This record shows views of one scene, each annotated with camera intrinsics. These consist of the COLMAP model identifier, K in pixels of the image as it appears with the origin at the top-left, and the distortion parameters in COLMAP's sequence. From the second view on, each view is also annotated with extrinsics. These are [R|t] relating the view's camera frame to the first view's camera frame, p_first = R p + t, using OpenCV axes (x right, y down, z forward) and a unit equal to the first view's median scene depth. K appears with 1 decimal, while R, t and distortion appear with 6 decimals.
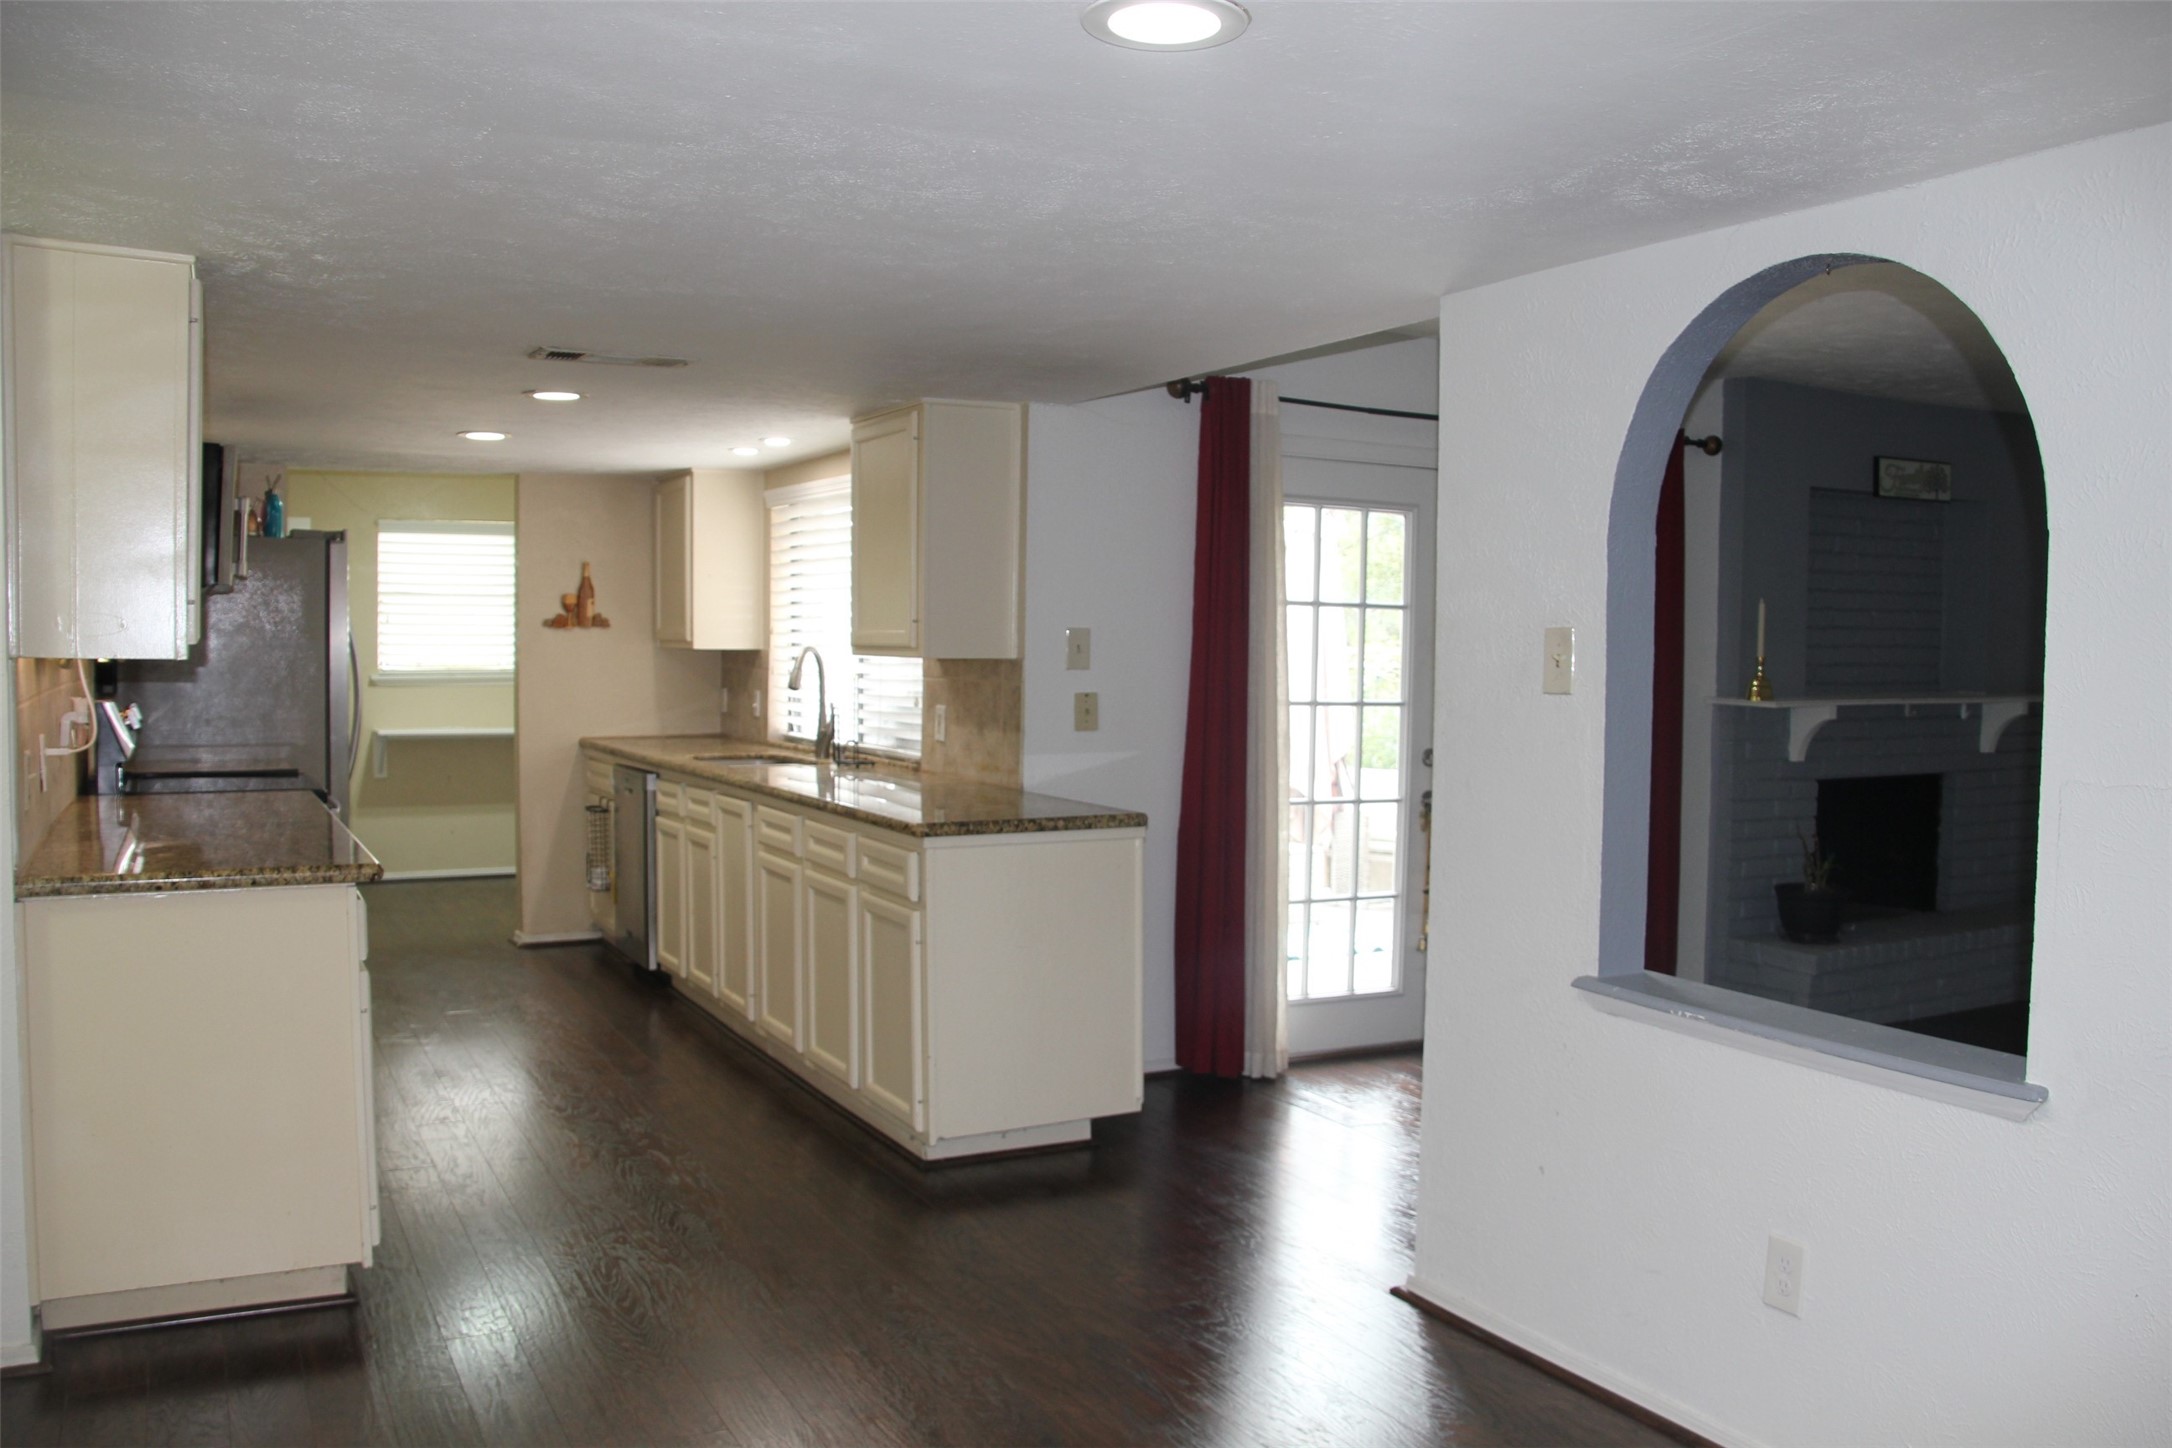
lens RADIAL K [[1768.7, 0, 1086.0], [0, 1768.7, 724.0], [0, 0, 1]] dist [-0.162599, 0.083258]
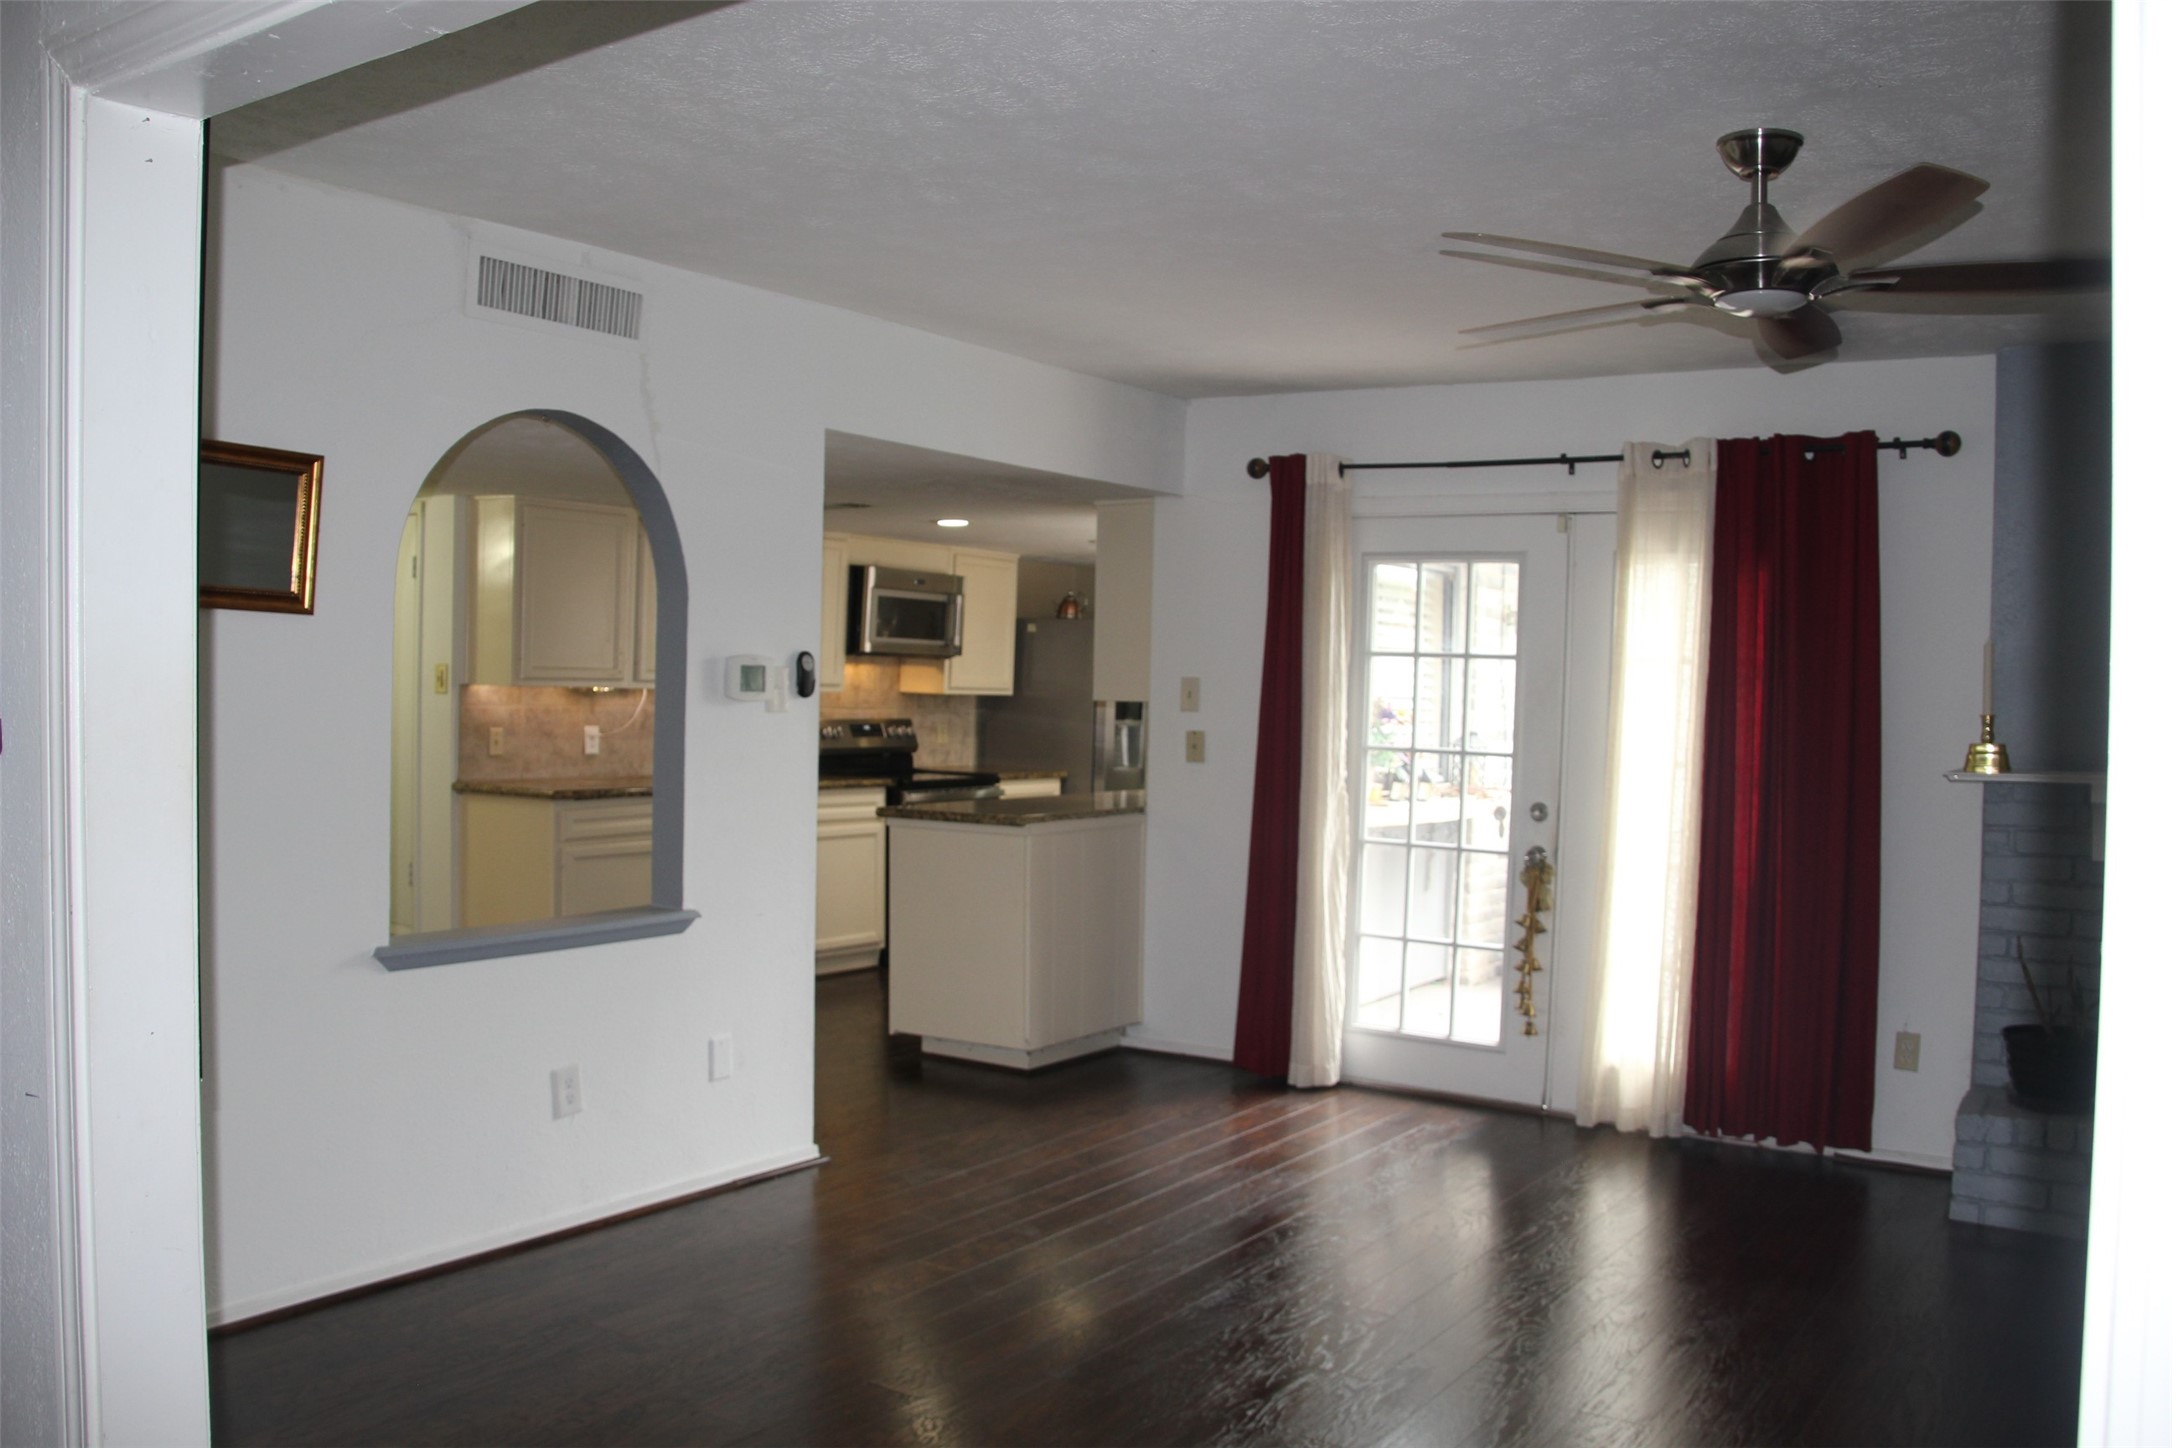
lens RADIAL K [[1830.4, 0, 1079.1], [0, 1830.4, 760.5], [0, 0, 1]] dist [-0.157663, 0.111898]
pose [[0.466790, 0.035365, -0.883661, 0.877822], [-0.057868, 0.998280, 0.009383, -0.003766], [0.882473, 0.046756, 0.468033, 0.283631]]
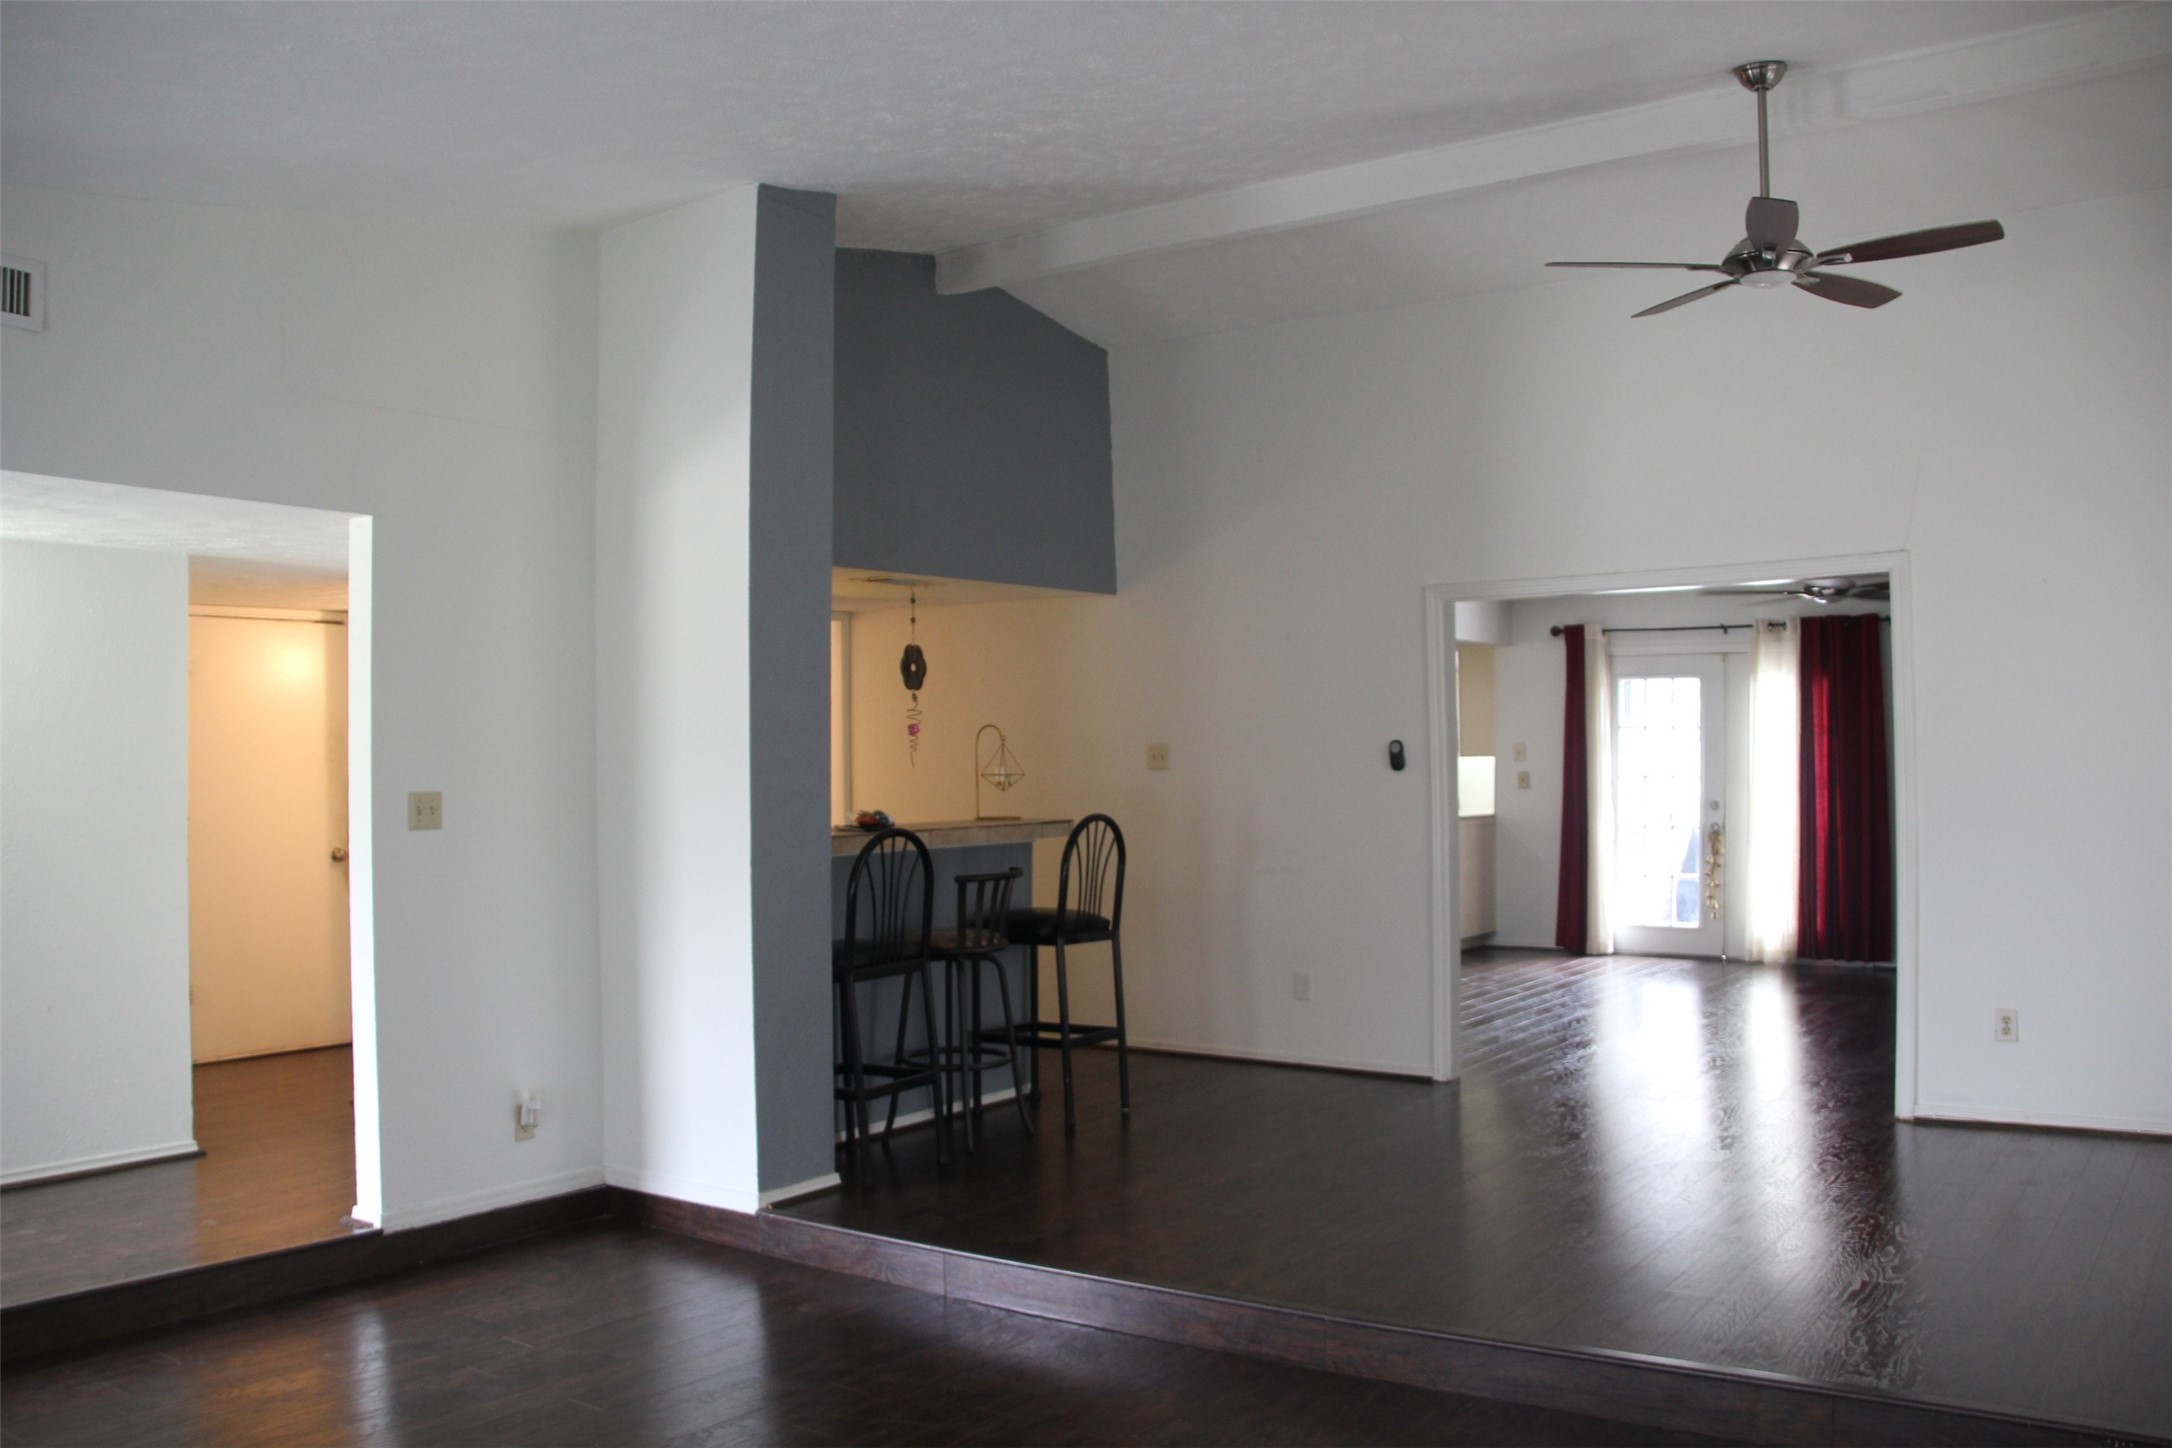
lens RADIAL K [[1830.4, 0, 1079.1], [0, 1830.4, 760.5], [0, 0, 1]] dist [-0.157663, 0.111898]
pose [[0.447128, -0.015362, -0.894338, 1.492098], [-0.030249, 0.999021, -0.032283, 0.049849], [0.893959, 0.041488, 0.446225, -0.443786]]
